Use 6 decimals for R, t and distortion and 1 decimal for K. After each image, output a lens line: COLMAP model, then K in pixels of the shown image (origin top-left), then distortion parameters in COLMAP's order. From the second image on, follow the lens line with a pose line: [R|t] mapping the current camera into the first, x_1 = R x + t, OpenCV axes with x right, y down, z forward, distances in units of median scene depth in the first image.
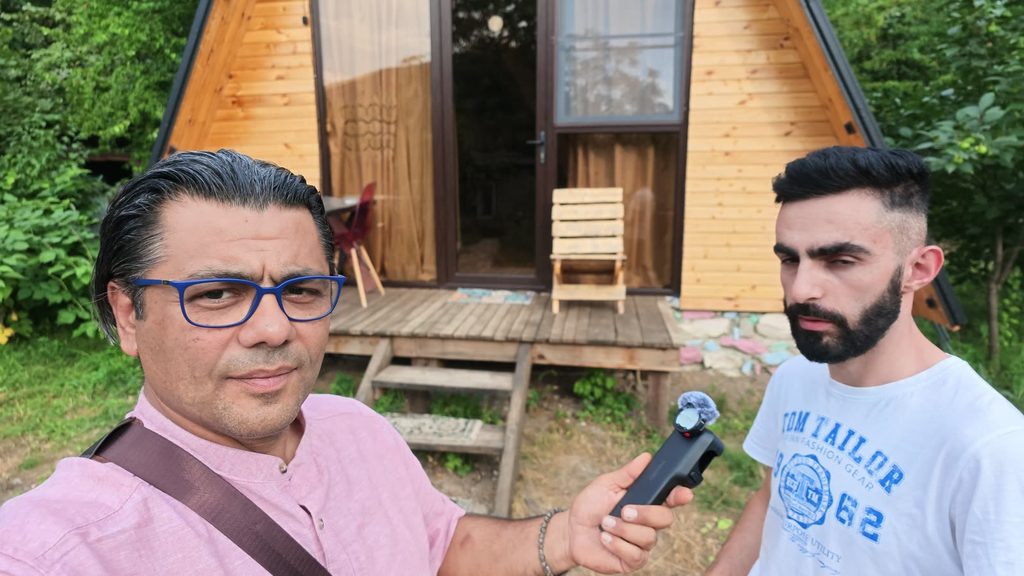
lens RADIAL K [[595.4, 0, 512.3], [0, 595.4, 291.3], [0, 0, 1]] dist [-0.005257, 0.003567]
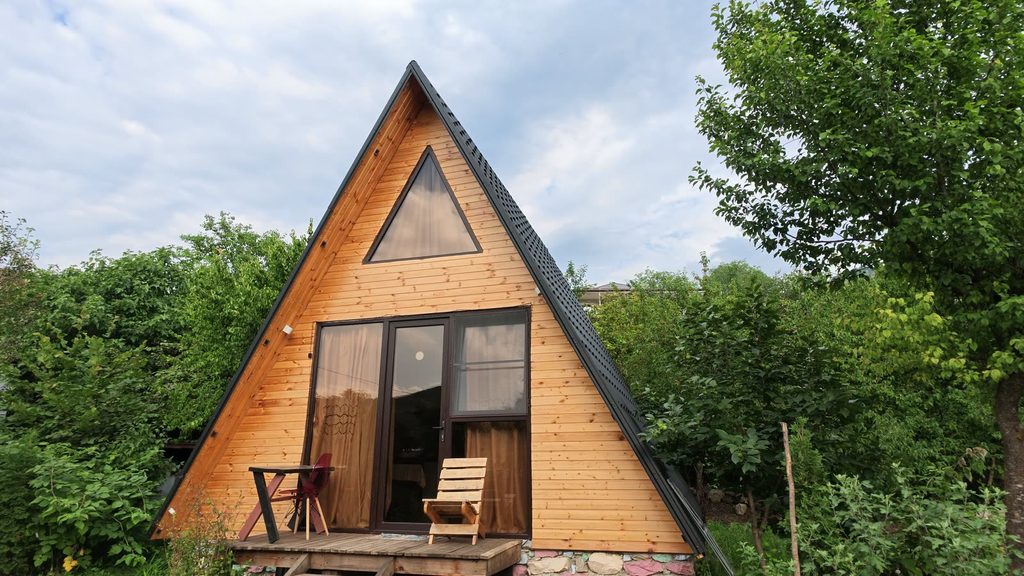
lens RADIAL K [[595.4, 0, 512.3], [0, 595.4, 291.3], [0, 0, 1]] dist [-0.005257, 0.003567]
pose [[0.992926, -0.030645, -0.114712, 0.389543], [-0.027770, 0.879386, -0.475299, 0.151358], [0.115441, 0.475122, 0.872314, -0.444051]]
